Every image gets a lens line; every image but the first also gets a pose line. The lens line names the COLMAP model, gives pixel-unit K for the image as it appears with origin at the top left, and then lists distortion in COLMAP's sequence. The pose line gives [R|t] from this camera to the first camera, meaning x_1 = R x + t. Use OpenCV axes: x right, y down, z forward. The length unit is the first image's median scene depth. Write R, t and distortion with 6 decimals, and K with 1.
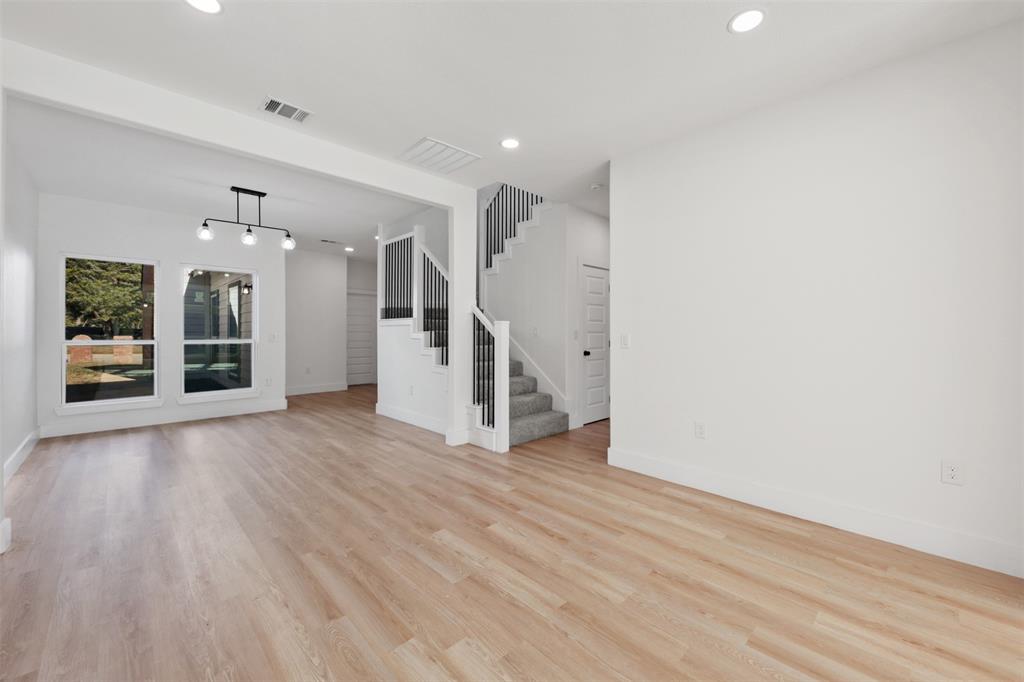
lens RADIAL K [[400.4, 0, 517.1], [0, 400.4, 333.8], [0, 0, 1]] dist [0.008713, -0.002597]
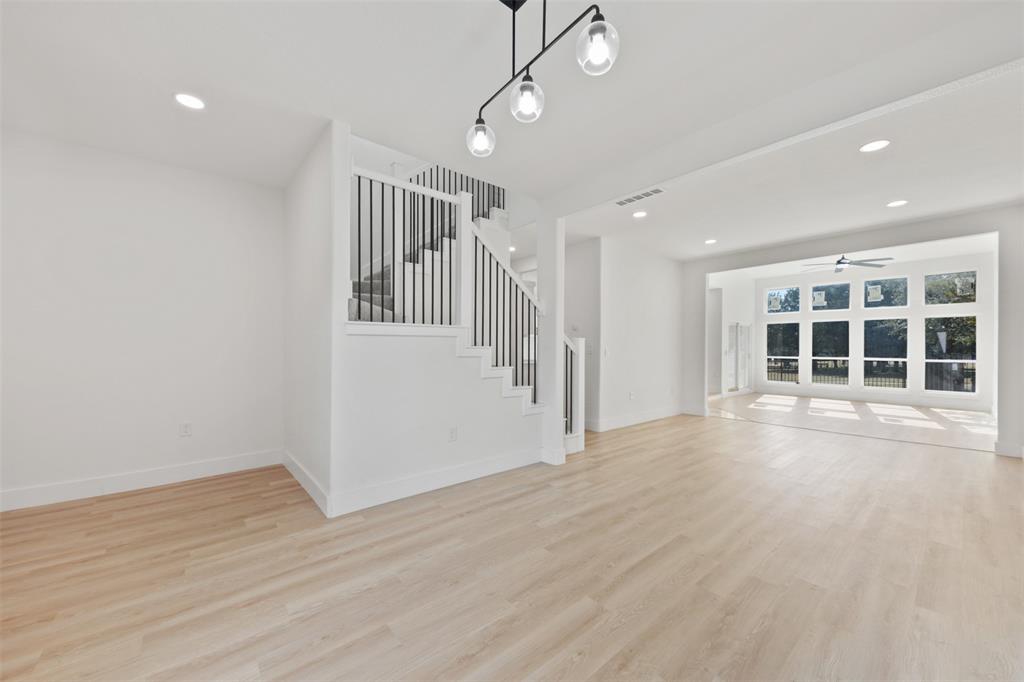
lens RADIAL K [[364.2, 0, 542.8], [0, 364.2, 349.4], [0, 0, 1]] dist [-0.005138, -0.002021]
pose [[0.074163, -0.016916, 0.997103, -1.153876], [-0.003846, 0.999844, 0.017249, -0.016566], [-0.997239, -0.005114, 0.074087, 1.081067]]
